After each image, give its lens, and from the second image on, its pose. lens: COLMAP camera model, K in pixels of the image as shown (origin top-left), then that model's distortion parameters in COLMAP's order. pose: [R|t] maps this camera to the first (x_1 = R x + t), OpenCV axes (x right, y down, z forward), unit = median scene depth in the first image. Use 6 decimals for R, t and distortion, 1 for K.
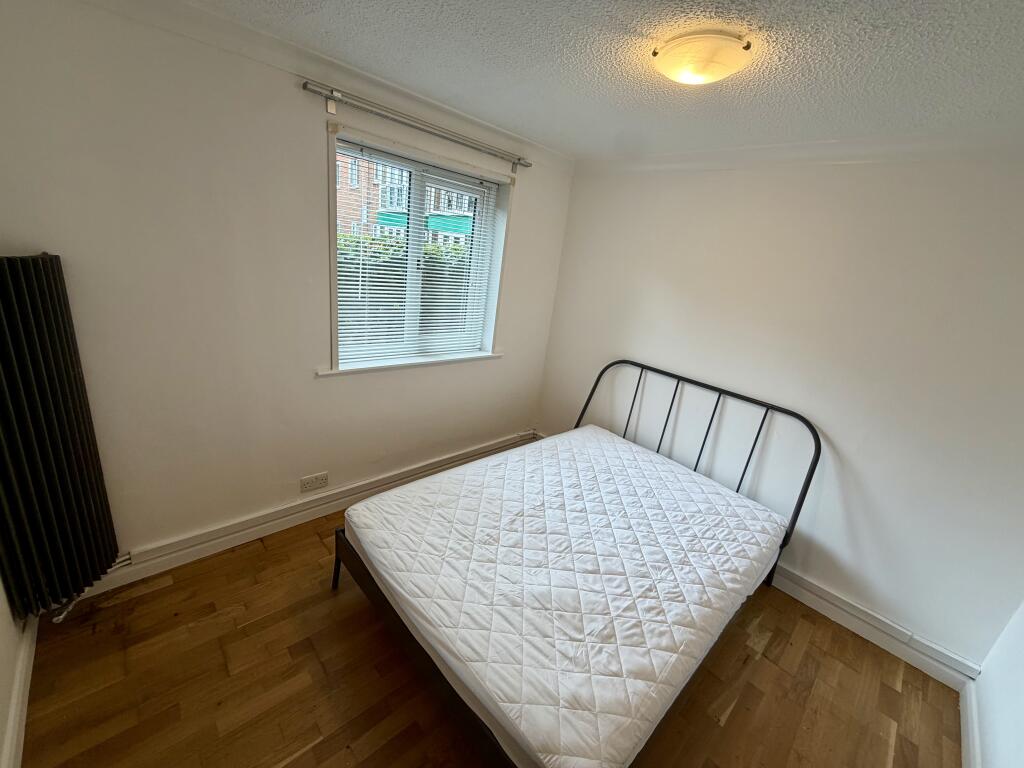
lens RADIAL K [[409.1, 0, 511.7], [0, 409.1, 384.6], [0, 0, 1]] dist [-0.000685, -0.000085]
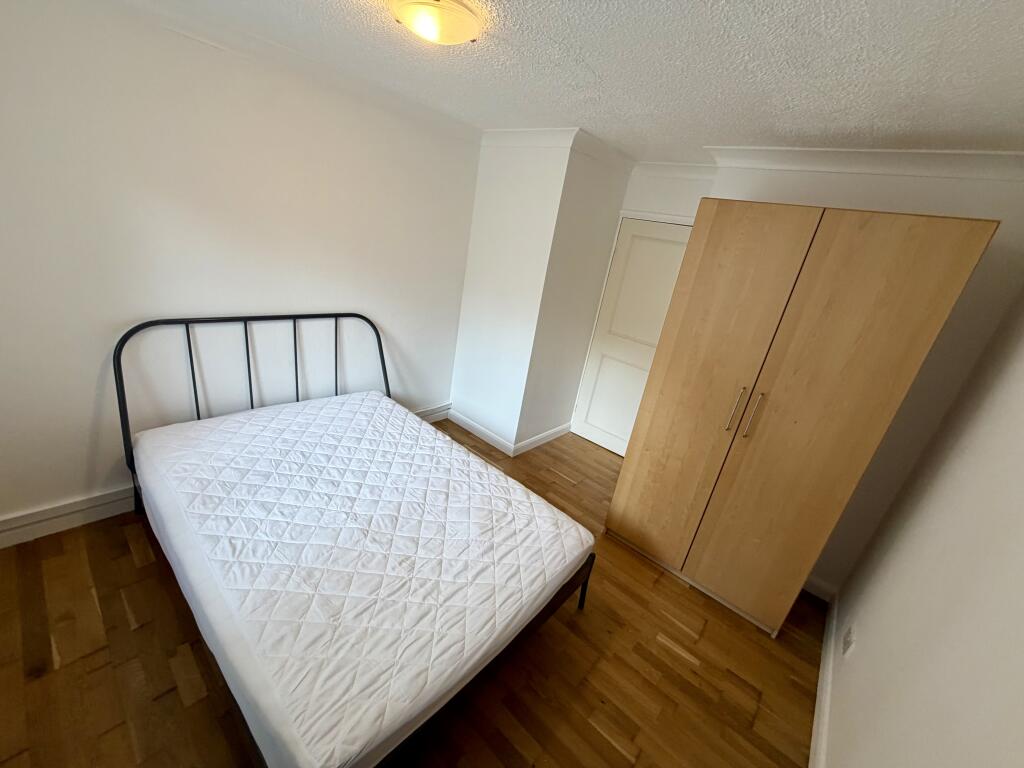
lens RADIAL K [[409.1, 0, 513.7], [0, 409.1, 386.0], [0, 0, 1]] dist [-0.000685, -0.000085]
pose [[-0.073536, -0.481590, 0.873306, -0.673222], [0.141021, 0.861857, 0.487151, -0.354615], [-0.987272, 0.158978, 0.004537, 0.727883]]
